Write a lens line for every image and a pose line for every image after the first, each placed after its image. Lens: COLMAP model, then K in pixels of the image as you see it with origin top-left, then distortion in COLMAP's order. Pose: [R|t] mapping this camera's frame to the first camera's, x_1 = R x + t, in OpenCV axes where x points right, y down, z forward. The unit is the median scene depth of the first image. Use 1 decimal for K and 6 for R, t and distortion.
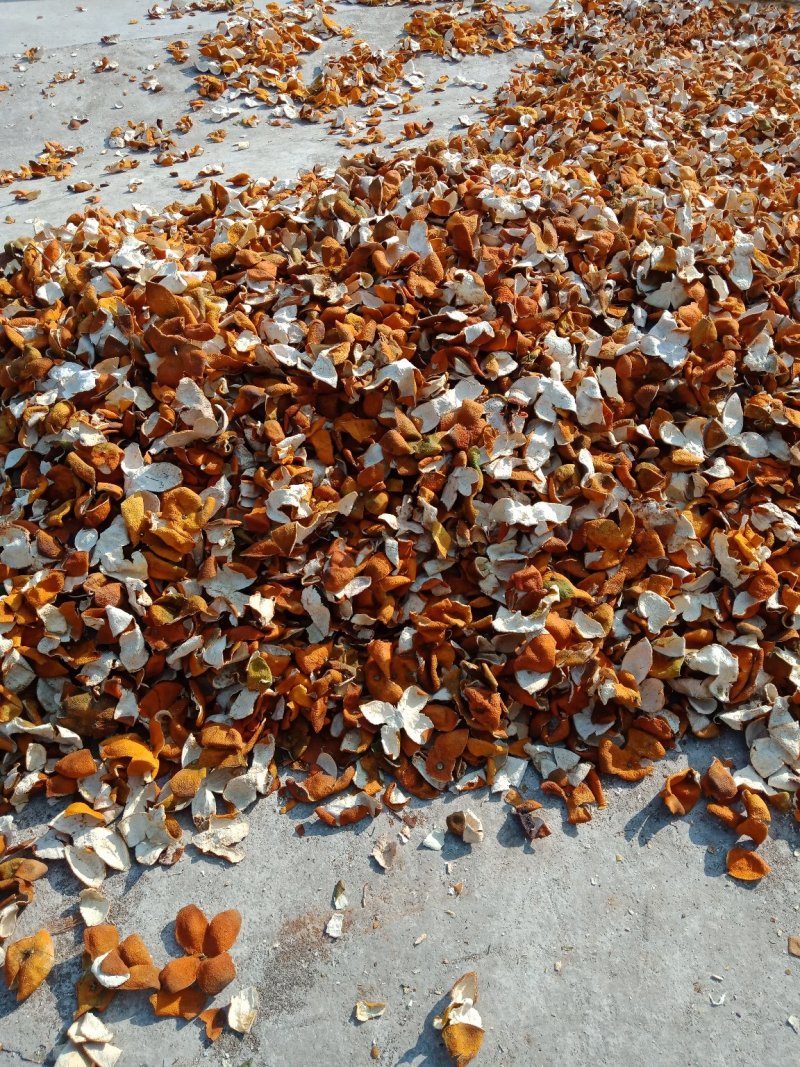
lens RADIAL K [[851.2, 0, 400.0], [0, 851.2, 533.5], [0, 0, 1]] dist [0.056944, -0.080396]
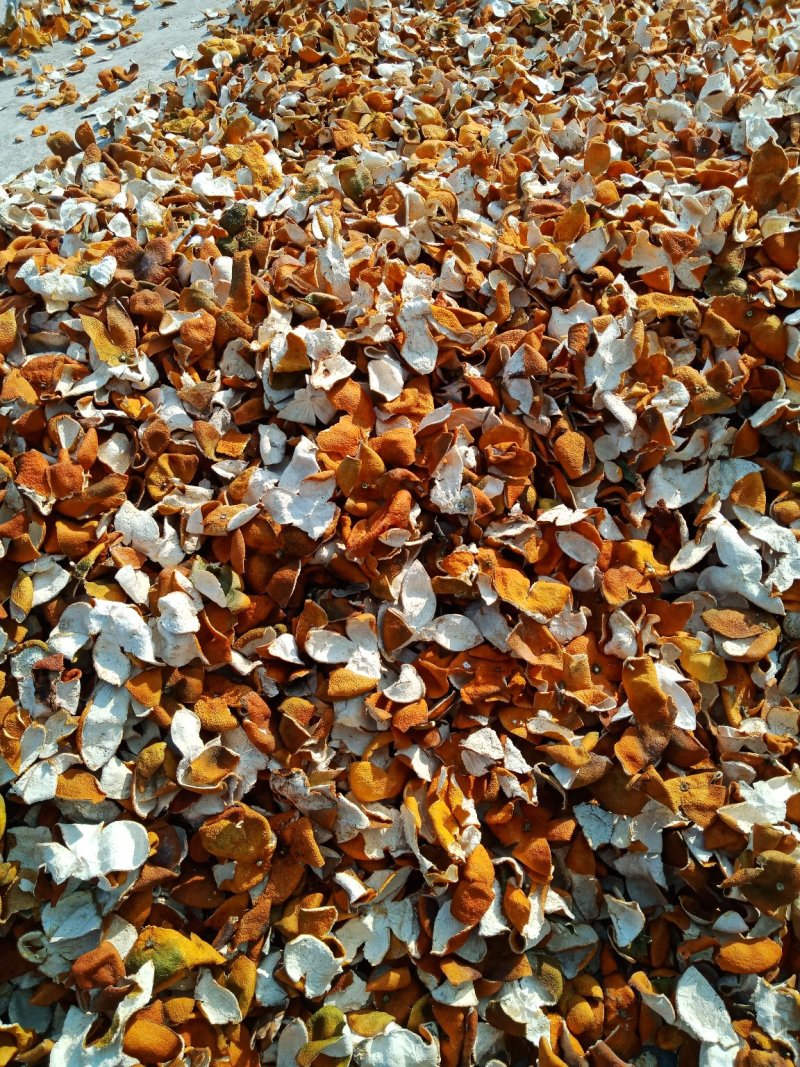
lens RADIAL K [[851.2, 0, 400.0], [0, 851.2, 533.5], [0, 0, 1]] dist [0.056944, -0.080396]
pose [[0.983901, -0.174359, 0.039201, 0.341776], [0.168034, 0.977270, 0.129262, -0.257722], [-0.060848, -0.120594, 0.990835, 0.348076]]
